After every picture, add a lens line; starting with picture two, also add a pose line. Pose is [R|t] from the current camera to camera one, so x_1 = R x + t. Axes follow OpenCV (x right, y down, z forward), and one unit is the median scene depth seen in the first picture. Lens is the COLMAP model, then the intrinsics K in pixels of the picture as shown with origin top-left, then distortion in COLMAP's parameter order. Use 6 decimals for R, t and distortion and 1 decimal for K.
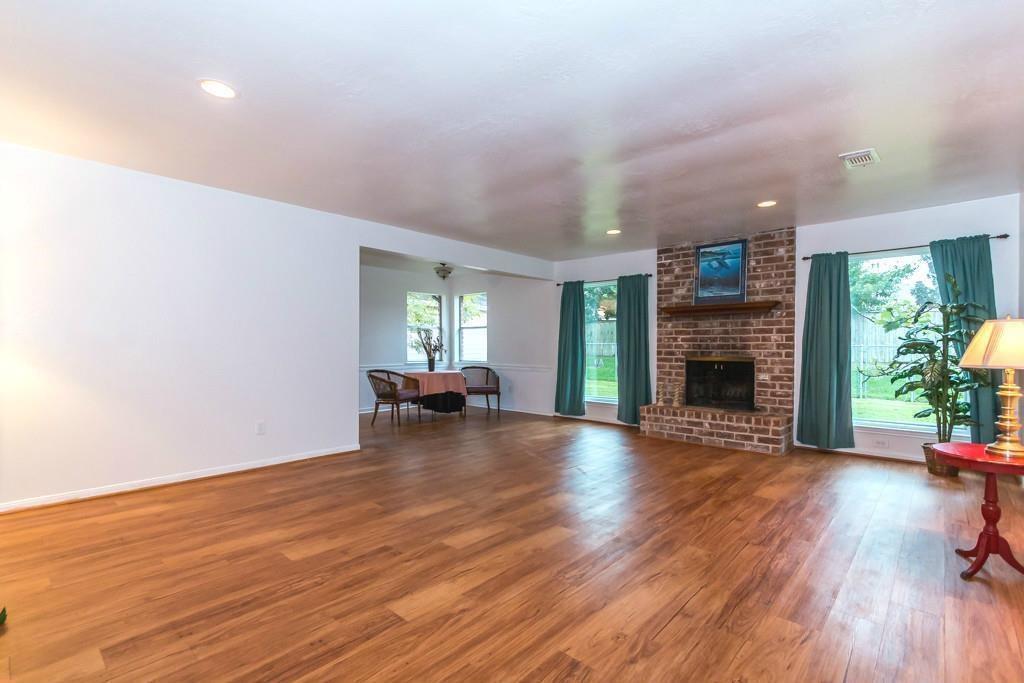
lens RADIAL K [[475.4, 0, 512.2], [0, 475.4, 344.5], [0, 0, 1]] dist [-0.001946, -0.000078]
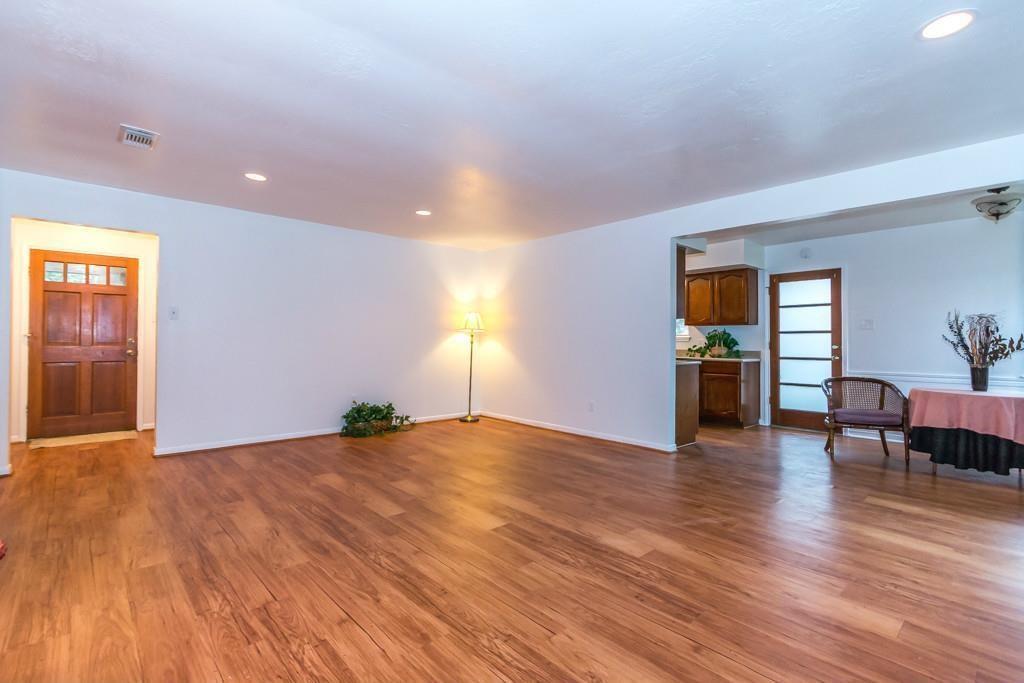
lens RADIAL K [[475.4, 0, 512.2], [0, 475.4, 338.5], [0, 0, 1]] dist [-0.001946, -0.000078]
pose [[-0.096218, -0.005980, -0.995342, 1.220603], [-0.005201, 0.999971, -0.005505, 0.005218], [0.995347, 0.004647, -0.096246, 1.452436]]
